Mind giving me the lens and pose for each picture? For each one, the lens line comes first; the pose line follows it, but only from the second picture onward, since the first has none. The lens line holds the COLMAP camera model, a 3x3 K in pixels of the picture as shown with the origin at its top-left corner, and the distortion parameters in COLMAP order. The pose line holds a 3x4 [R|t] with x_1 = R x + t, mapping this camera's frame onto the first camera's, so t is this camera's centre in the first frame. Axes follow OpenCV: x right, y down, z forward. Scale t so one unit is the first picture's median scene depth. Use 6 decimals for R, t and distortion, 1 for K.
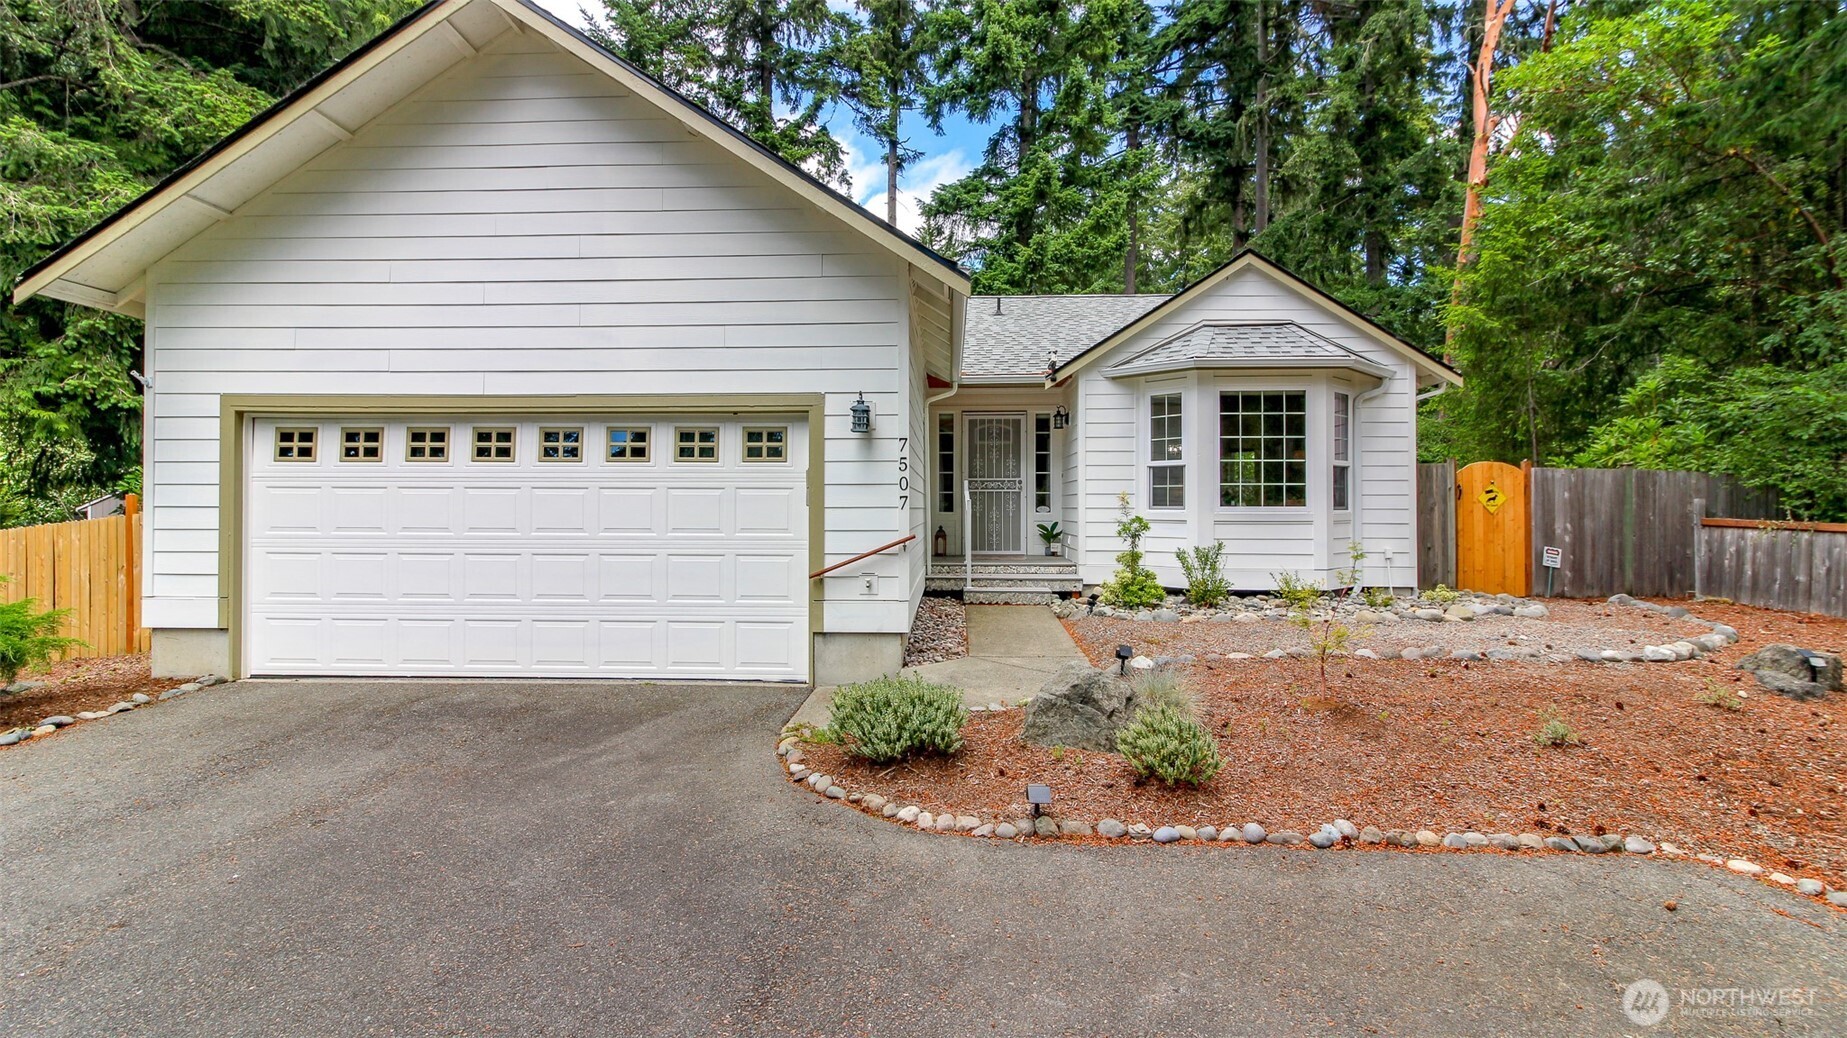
lens RADIAL K [[821.2, 0, 923.0], [0, 821.2, 493.4], [0, 0, 1]] dist [0.023742, -0.016325]
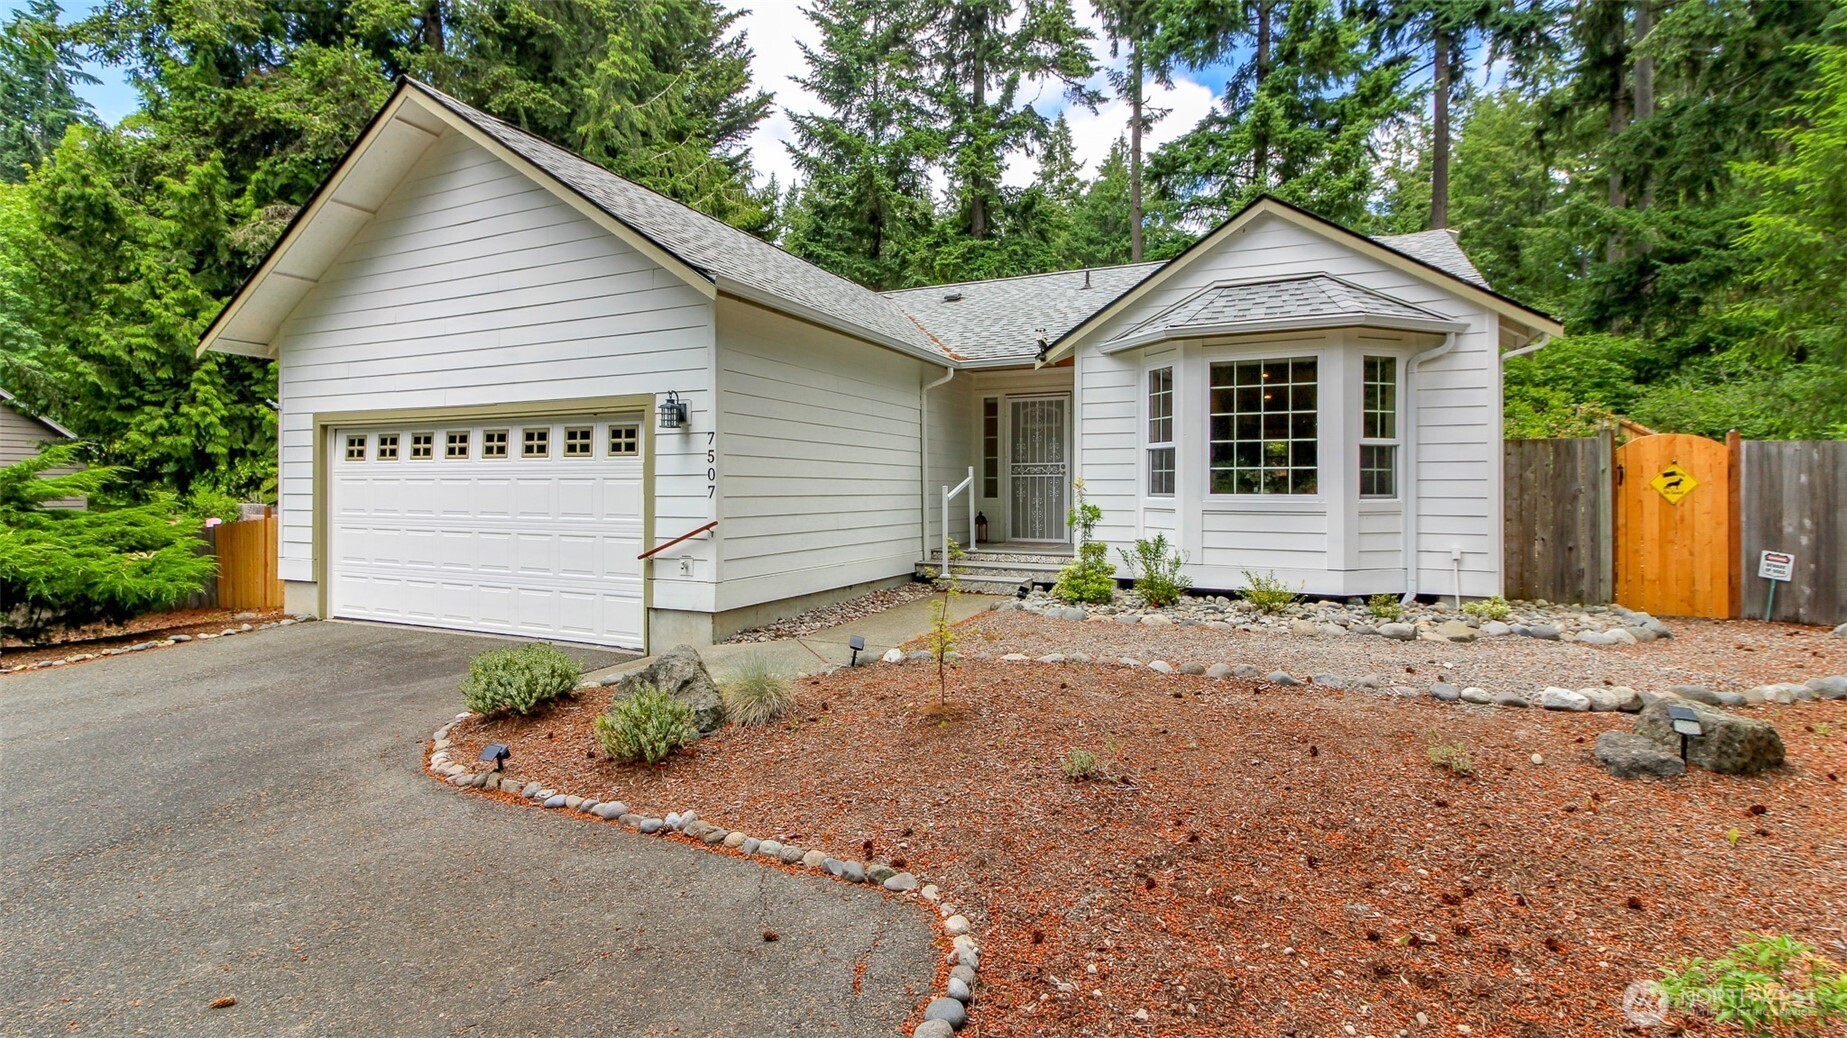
lens RADIAL K [[835.7, 0, 918.4], [0, 835.7, 477.6], [0, 0, 1]] dist [0.024969, -0.017401]
pose [[0.923087, -0.004671, -0.384562, 0.398329], [0.005993, 0.999980, 0.002240, -0.005206], [0.384543, -0.004373, 0.923097, 0.053853]]
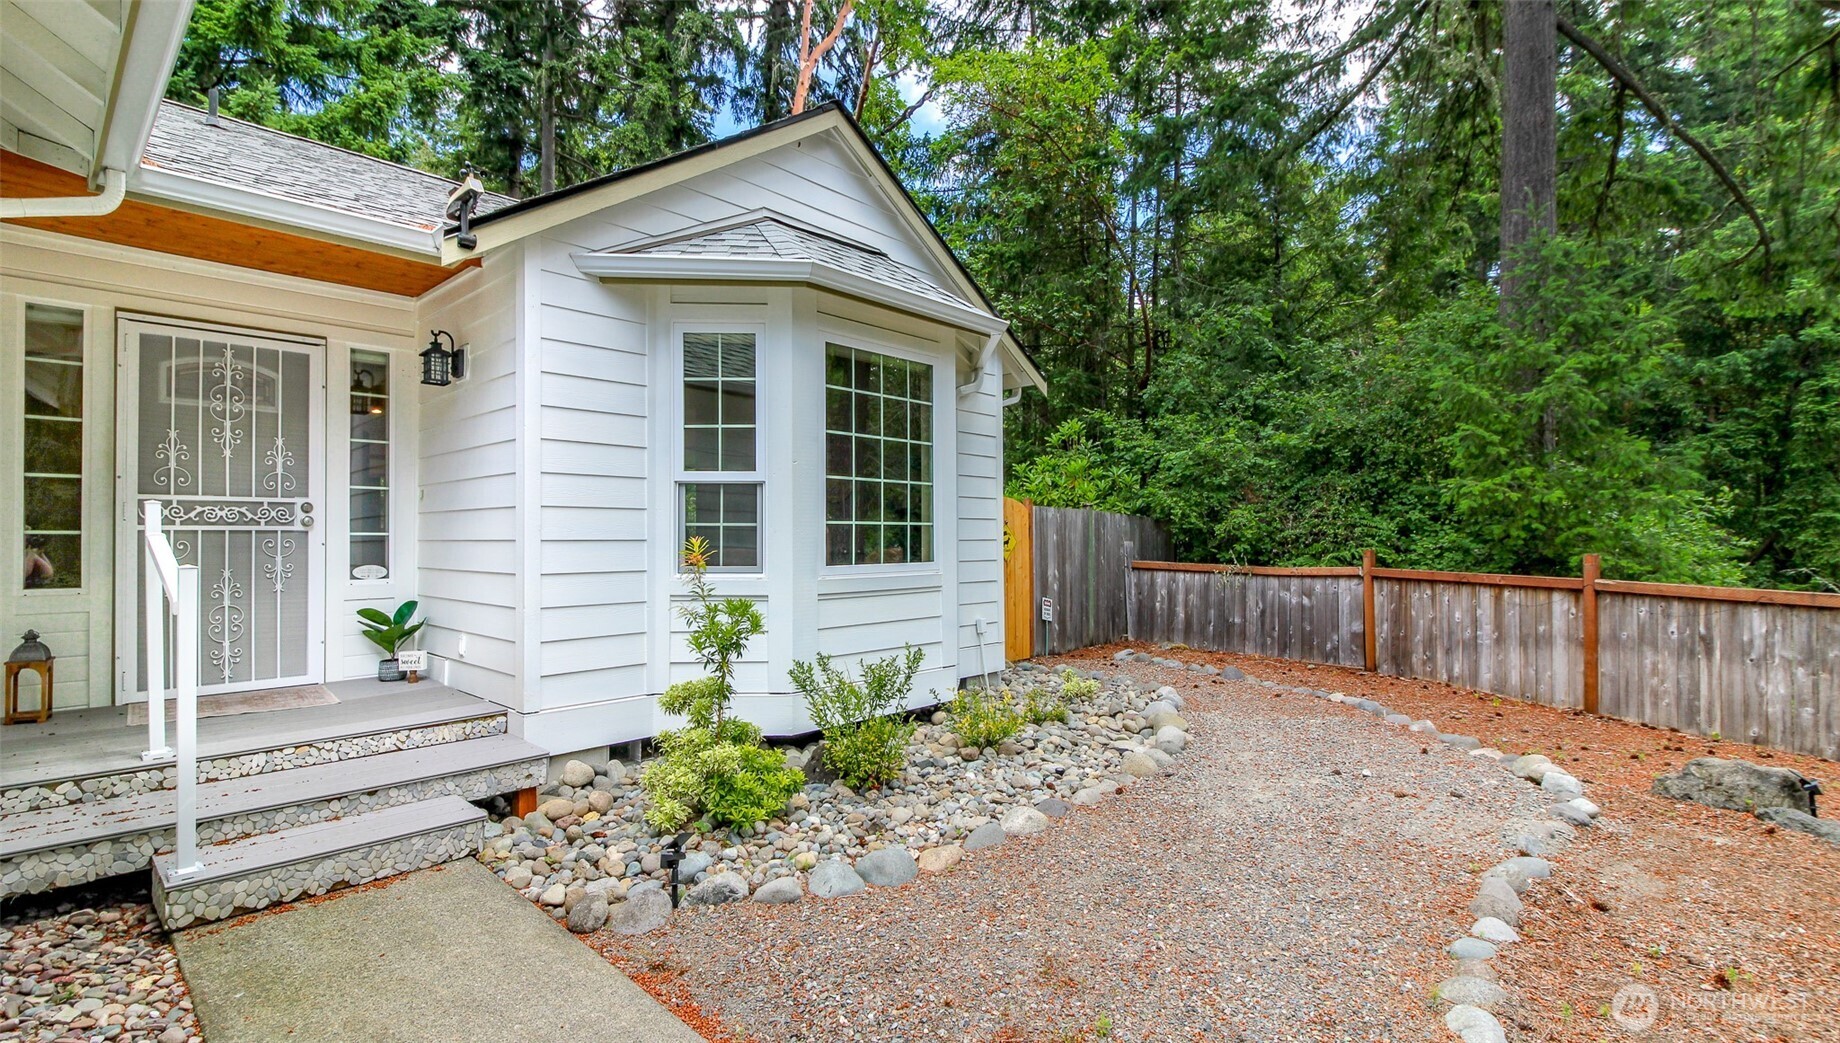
lens RADIAL K [[844.6, 0, 907.8], [0, 844.6, 527.2], [0, 0, 1]] dist [0.000833, -0.000001]
pose [[0.662137, 0.007497, 0.749345, 0.000092], [-0.010119, 0.999948, -0.001062, -0.007724], [-0.749314, -0.006879, 0.662179, 0.584974]]
